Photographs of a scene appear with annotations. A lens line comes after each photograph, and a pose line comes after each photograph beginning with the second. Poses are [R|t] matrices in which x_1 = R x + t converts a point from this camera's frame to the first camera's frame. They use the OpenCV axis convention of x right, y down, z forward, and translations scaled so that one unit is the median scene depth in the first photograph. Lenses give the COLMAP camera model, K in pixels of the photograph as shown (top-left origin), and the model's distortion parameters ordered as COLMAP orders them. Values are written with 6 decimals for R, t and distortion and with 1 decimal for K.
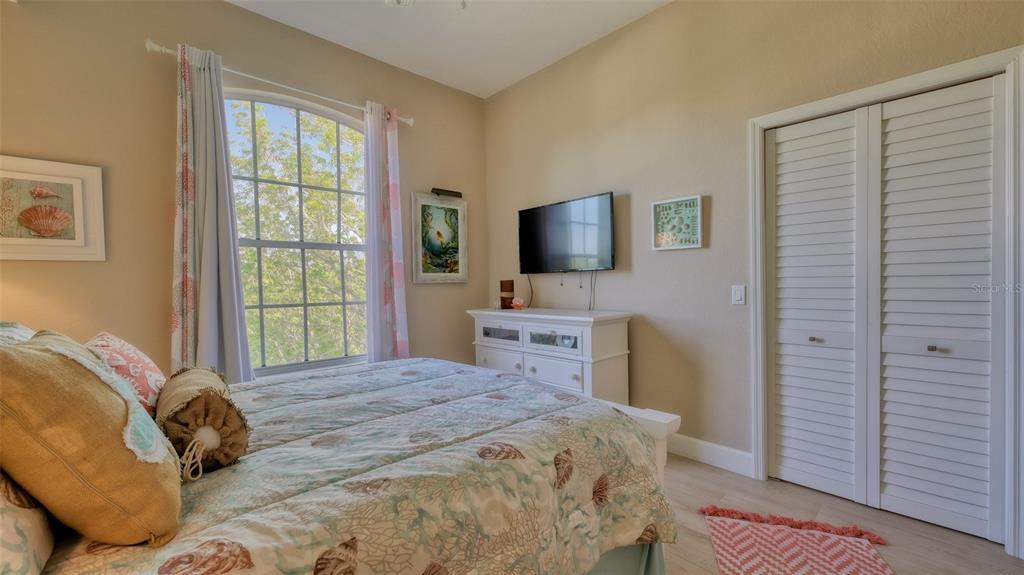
lens RADIAL K [[416.3, 0, 514.7], [0, 416.3, 291.7], [0, 0, 1]] dist [0.001415, 0.000027]
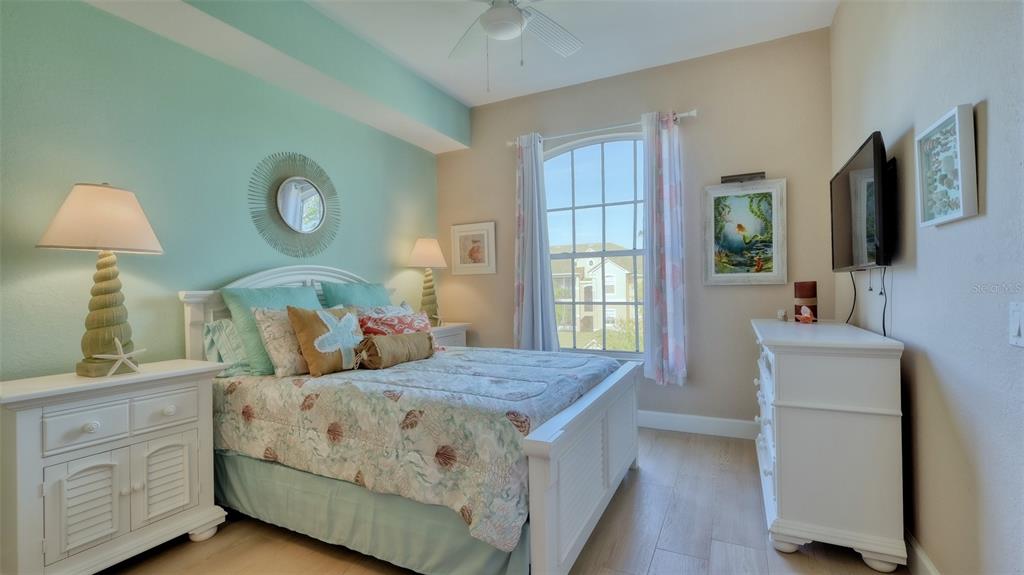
lens RADIAL K [[462.8, 0, 509.6], [0, 462.8, 289.7], [0, 0, 1]] dist [-0.003184, 0.000062]
pose [[0.325994, 0.015545, -0.945244, 0.568536], [-0.010204, 0.999864, 0.012924, -0.018919], [0.945317, 0.005432, 0.326108, 0.255072]]
